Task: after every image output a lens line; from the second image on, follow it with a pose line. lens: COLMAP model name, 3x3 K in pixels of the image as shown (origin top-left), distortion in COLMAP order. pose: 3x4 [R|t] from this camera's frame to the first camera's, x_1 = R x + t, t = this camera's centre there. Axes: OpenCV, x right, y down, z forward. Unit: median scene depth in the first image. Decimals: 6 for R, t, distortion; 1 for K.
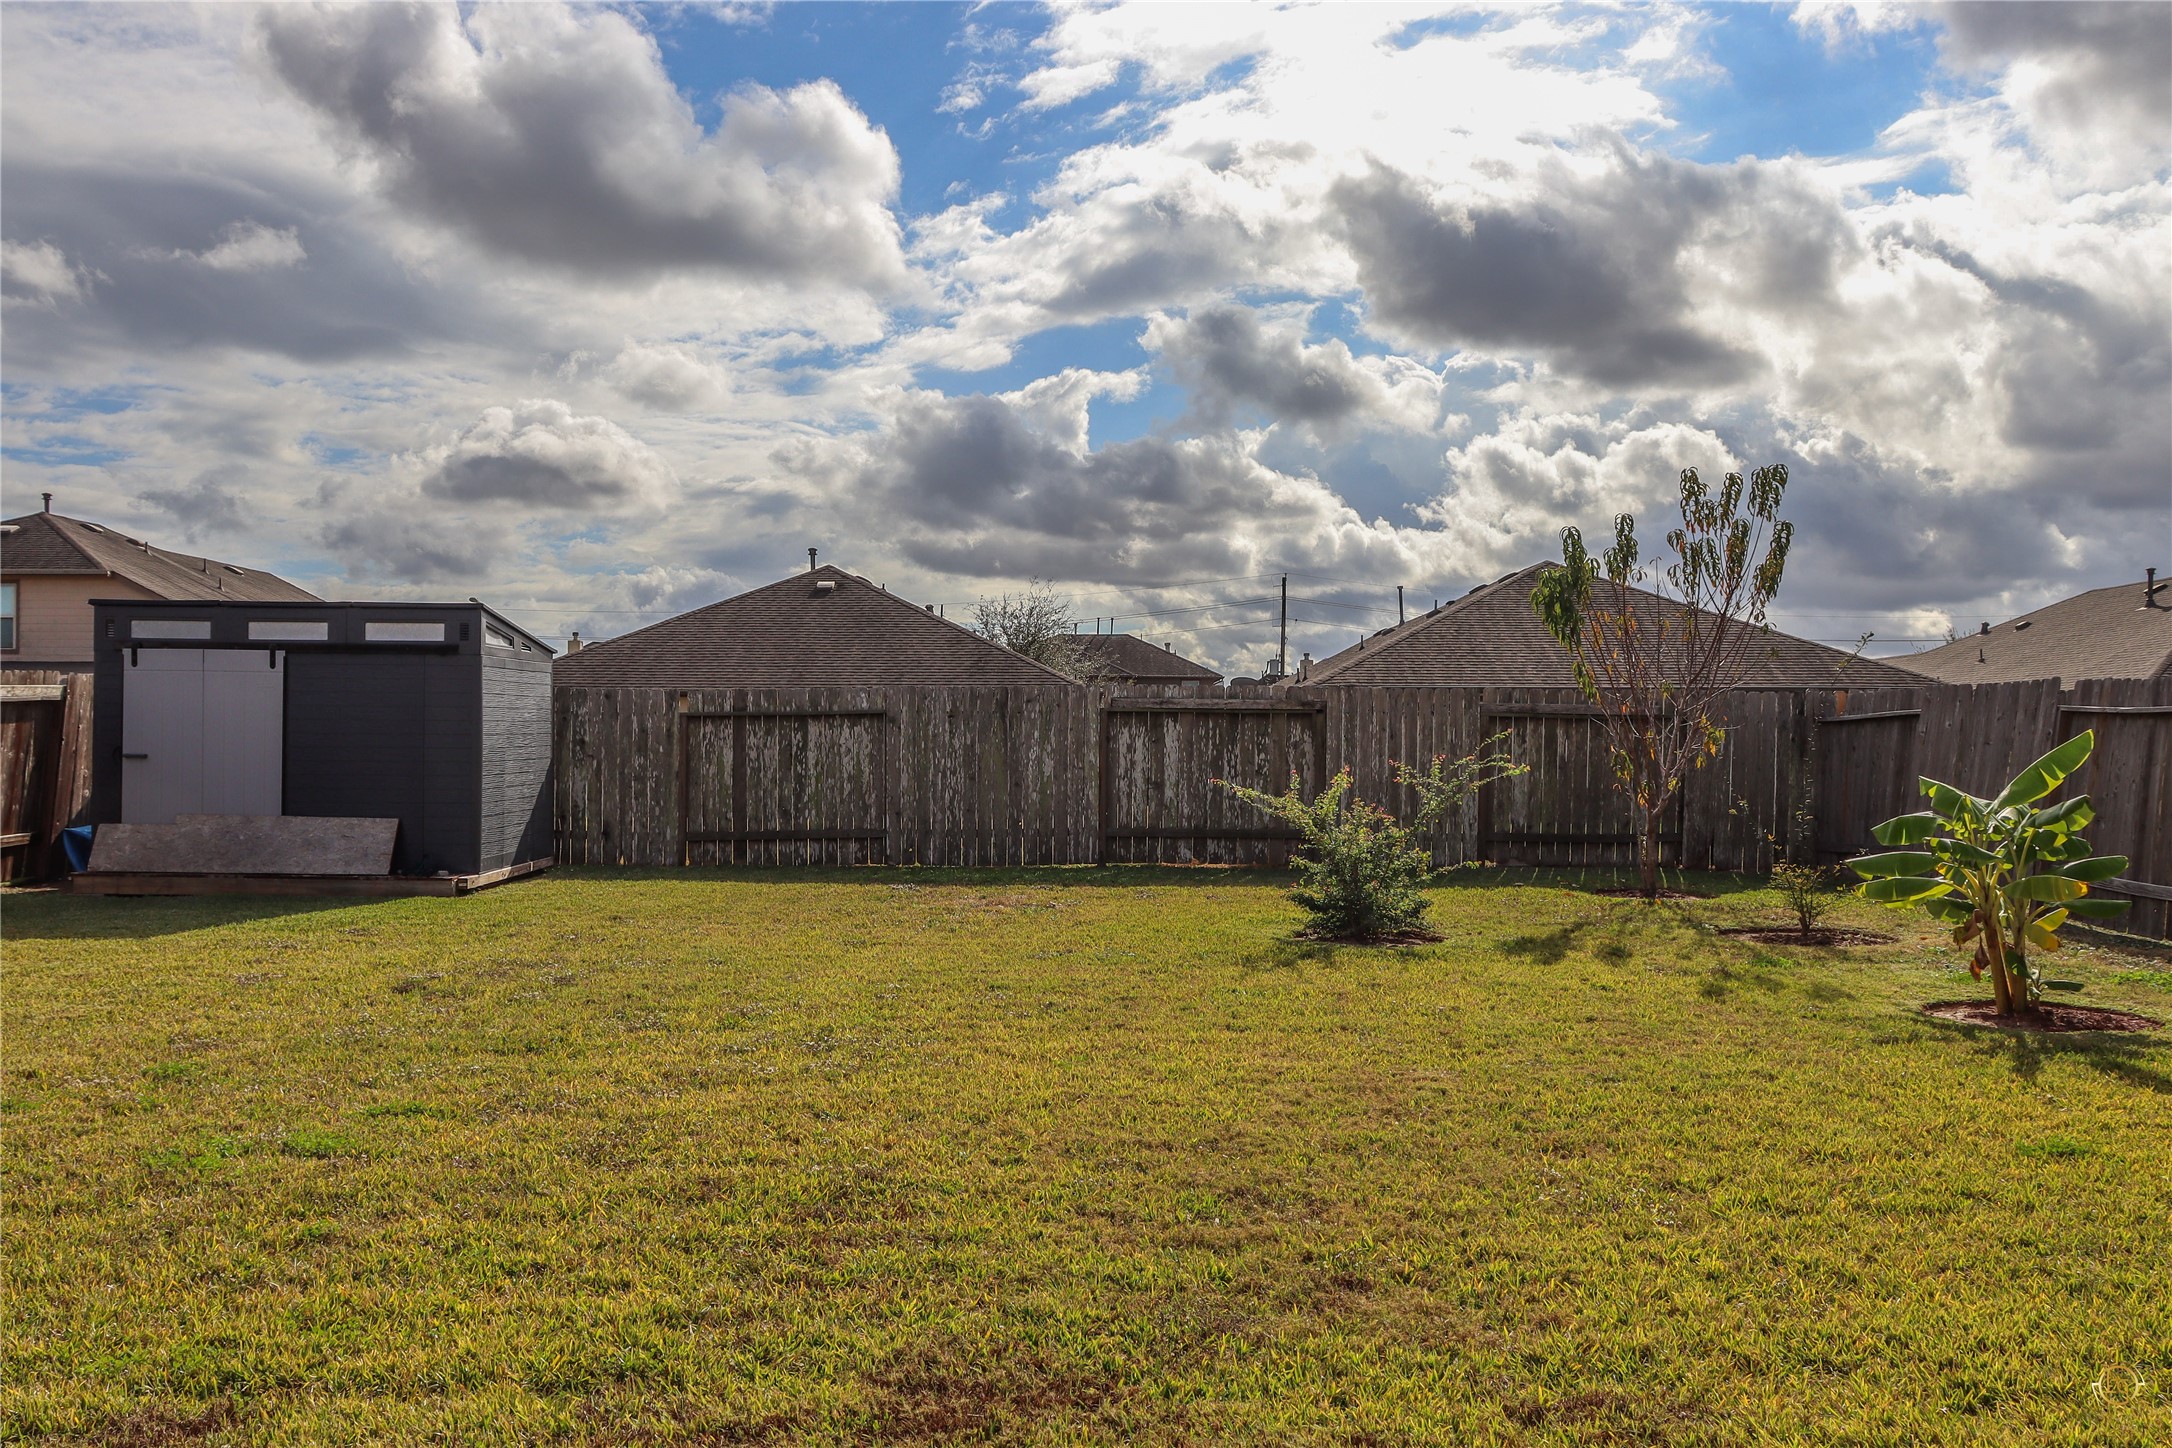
lens RADIAL K [[1784.5, 0, 1093.9], [0, 1784.5, 728.6], [0, 0, 1]] dist [0.000410, -0.005006]
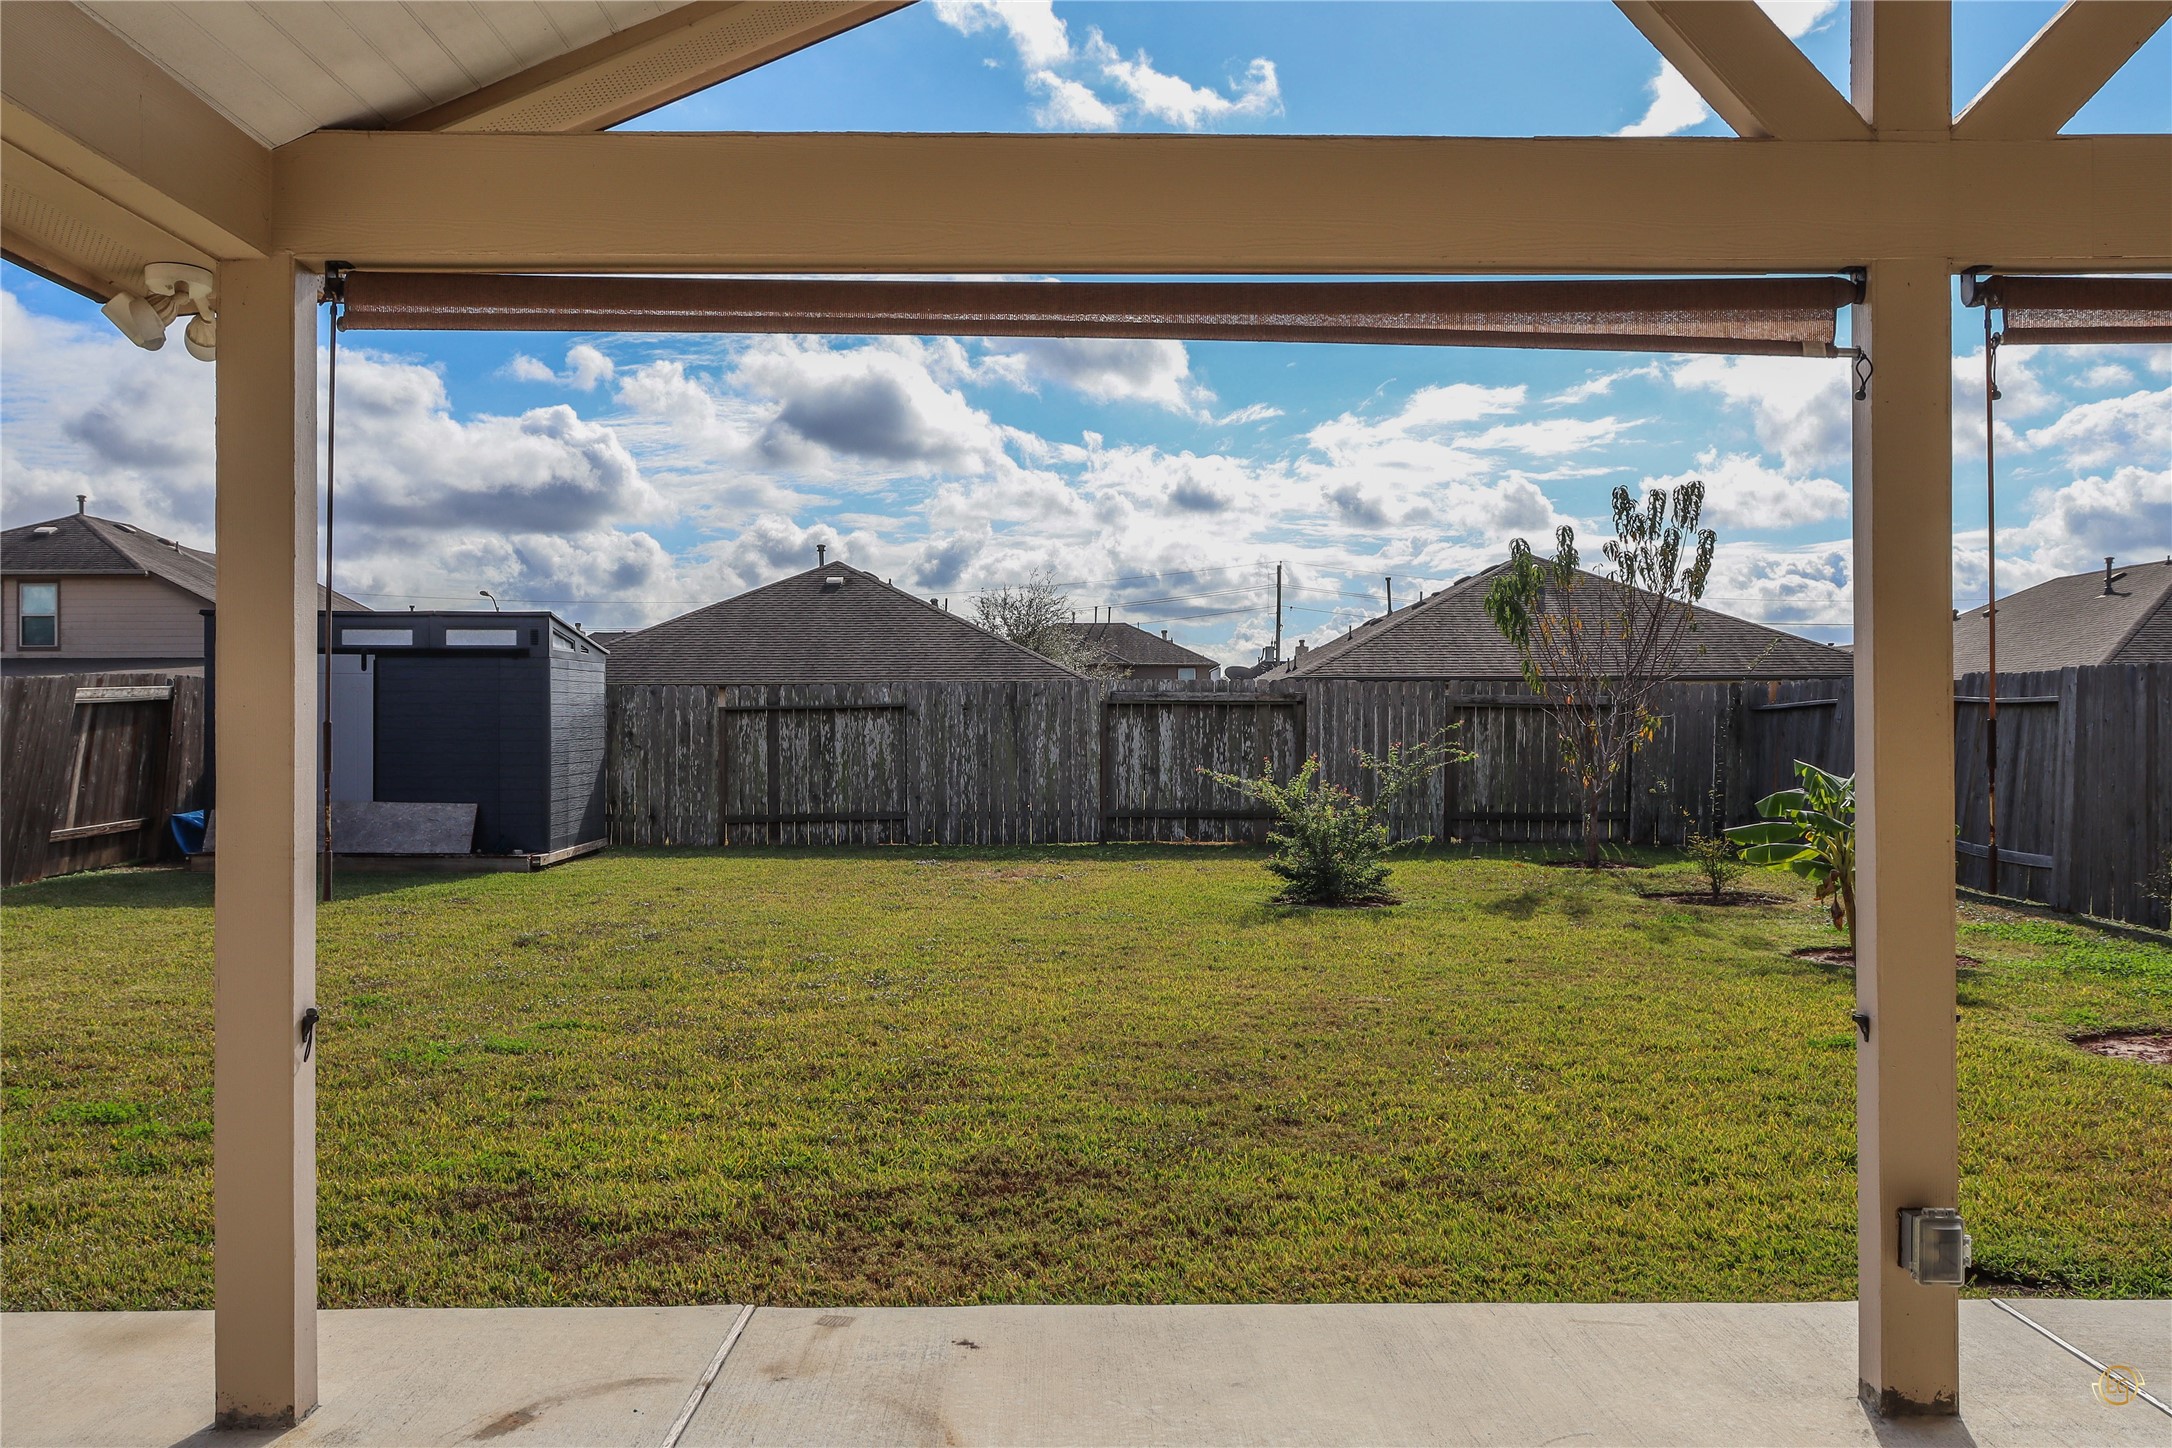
lens RADIAL K [[1784.5, 0, 1078.4], [0, 1784.5, 727.1], [0, 0, 1]] dist [0.000410, -0.005006]
pose [[0.999958, -0.005450, -0.007308, -0.002946], [0.005498, 0.999963, 0.006644, -0.003383], [0.007271, -0.006684, 0.999951, -0.129224]]
